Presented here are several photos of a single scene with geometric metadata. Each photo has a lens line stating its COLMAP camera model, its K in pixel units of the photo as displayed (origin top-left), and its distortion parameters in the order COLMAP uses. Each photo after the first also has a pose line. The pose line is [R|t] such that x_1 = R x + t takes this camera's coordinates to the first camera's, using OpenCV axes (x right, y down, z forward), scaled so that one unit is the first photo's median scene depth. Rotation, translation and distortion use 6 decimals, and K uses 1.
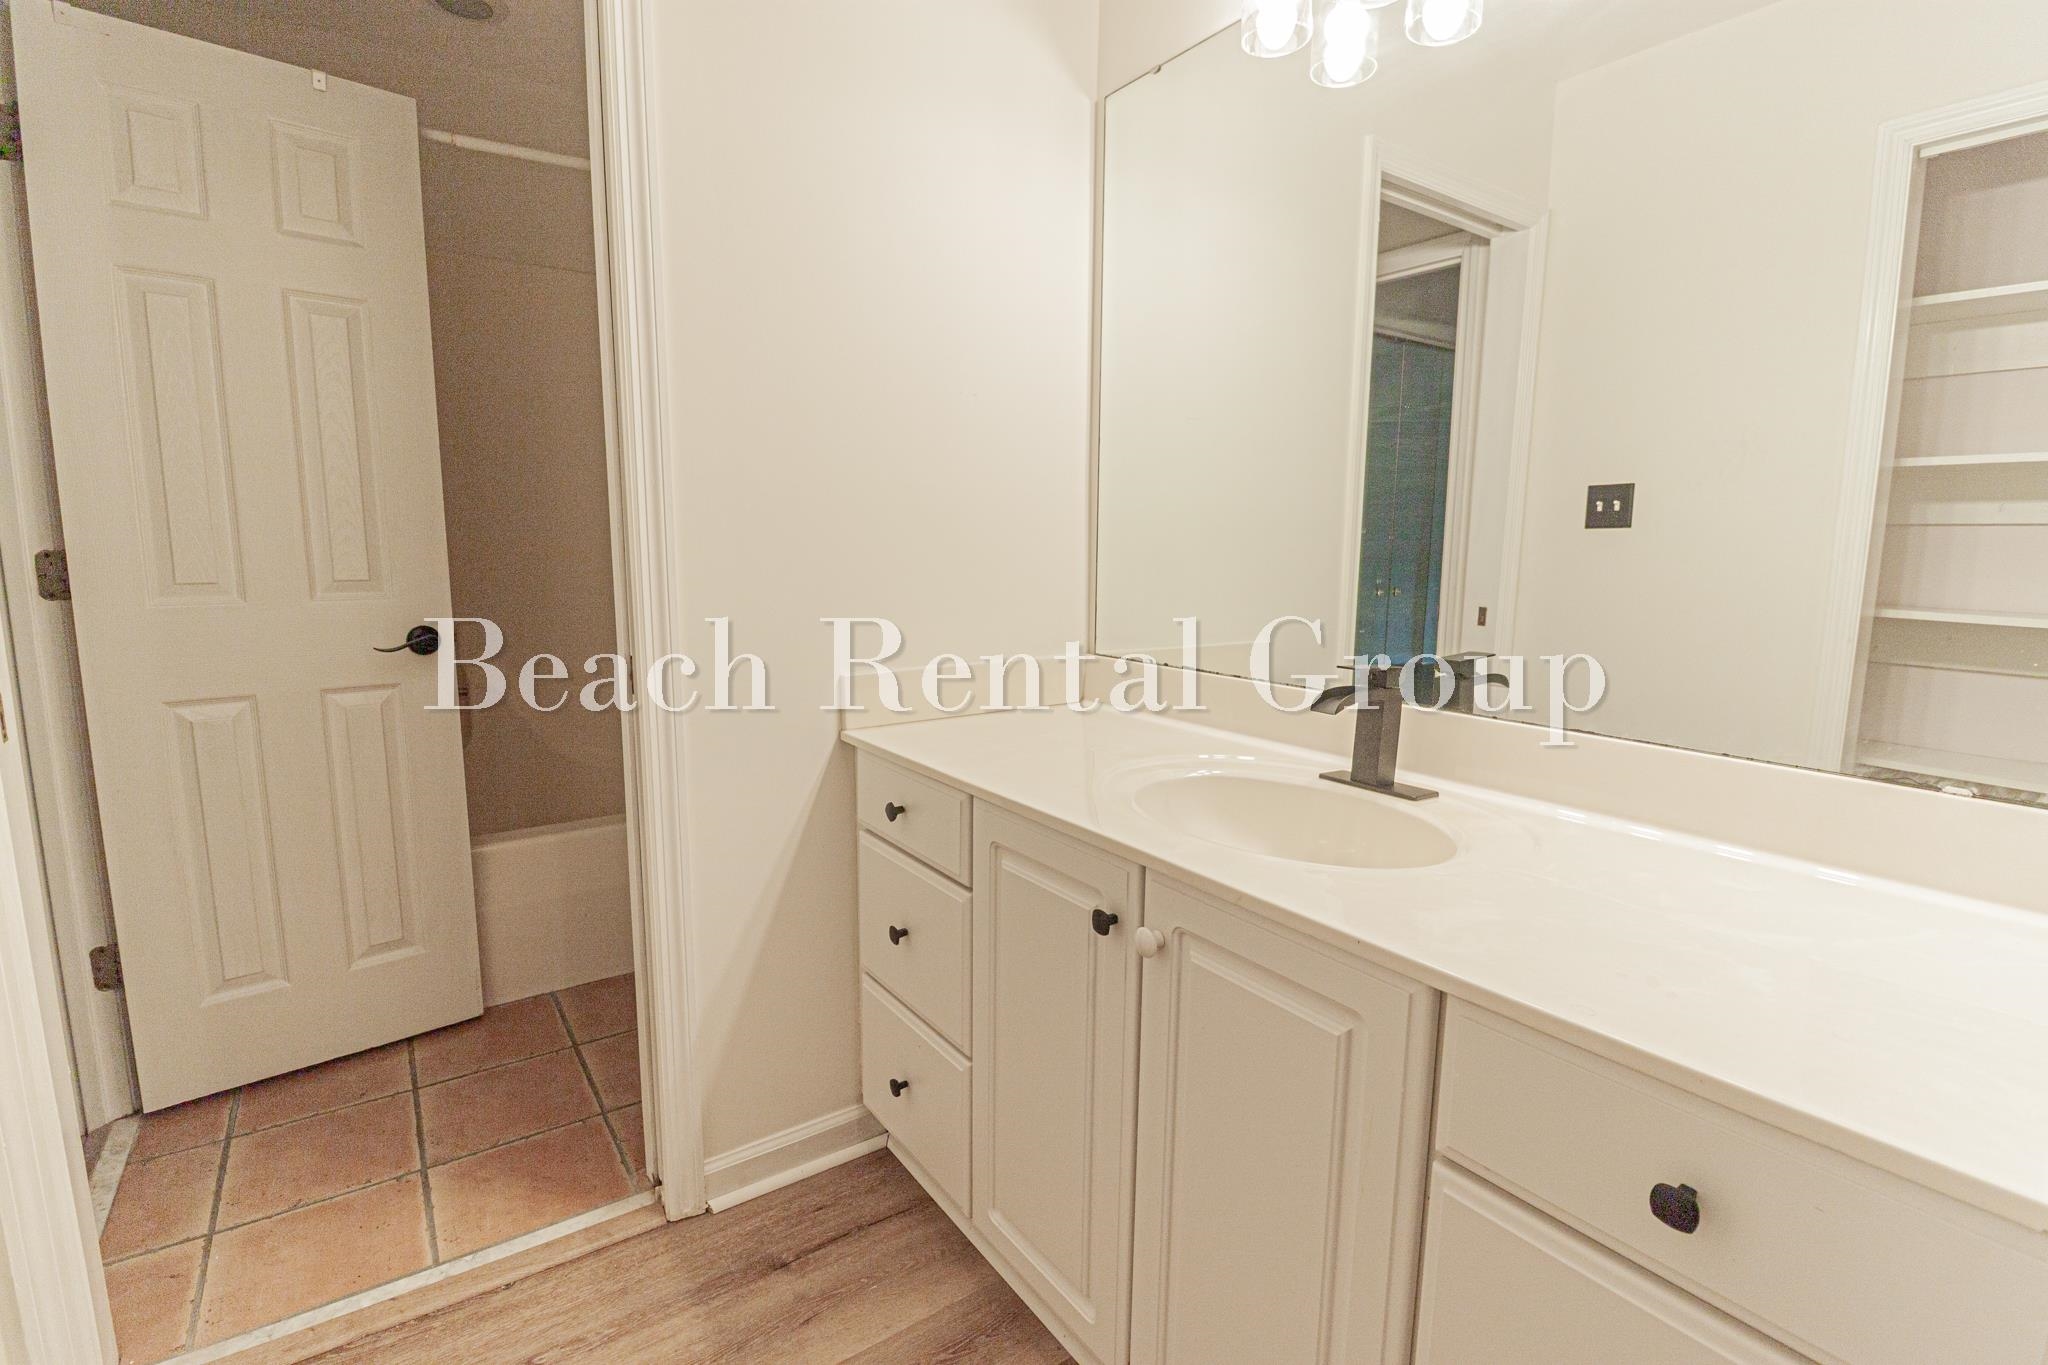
lens RADIAL K [[956.5, 0, 1072.4], [0, 956.5, 672.8], [0, 0, 1]] dist [-0.011741, -0.006751]
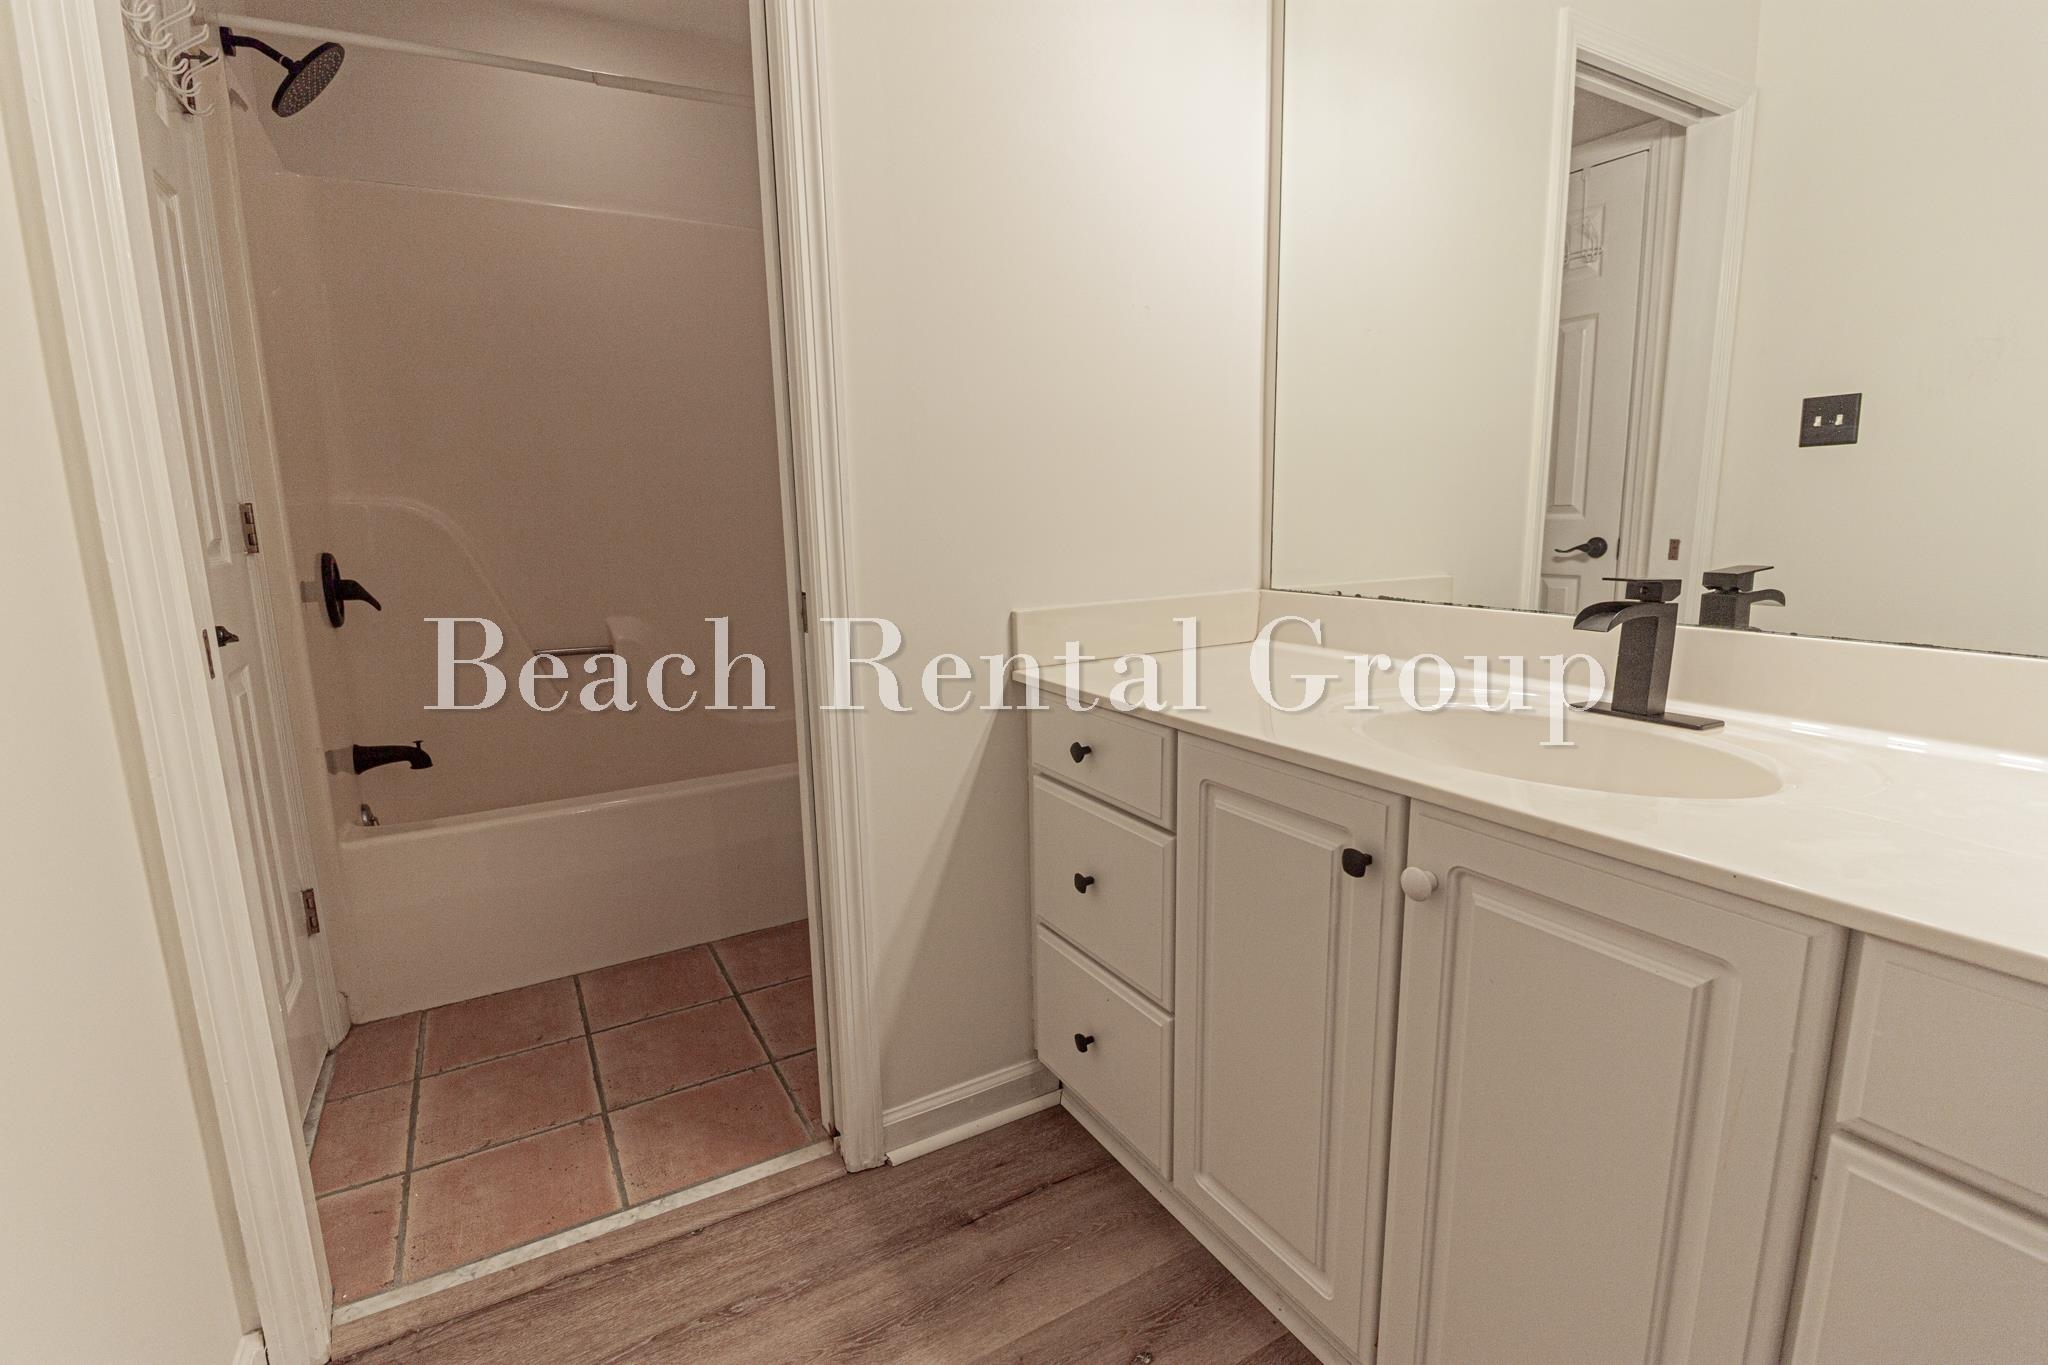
lens RADIAL K [[956.5, 0, 1055.5], [0, 956.5, 674.5], [0, 0, 1]] dist [-0.011741, -0.006751]
pose [[0.995256, -0.010253, -0.096753, -0.126506], [0.013396, 0.999402, 0.031892, 0.041394], [0.096368, -0.033037, 0.994797, 0.069383]]
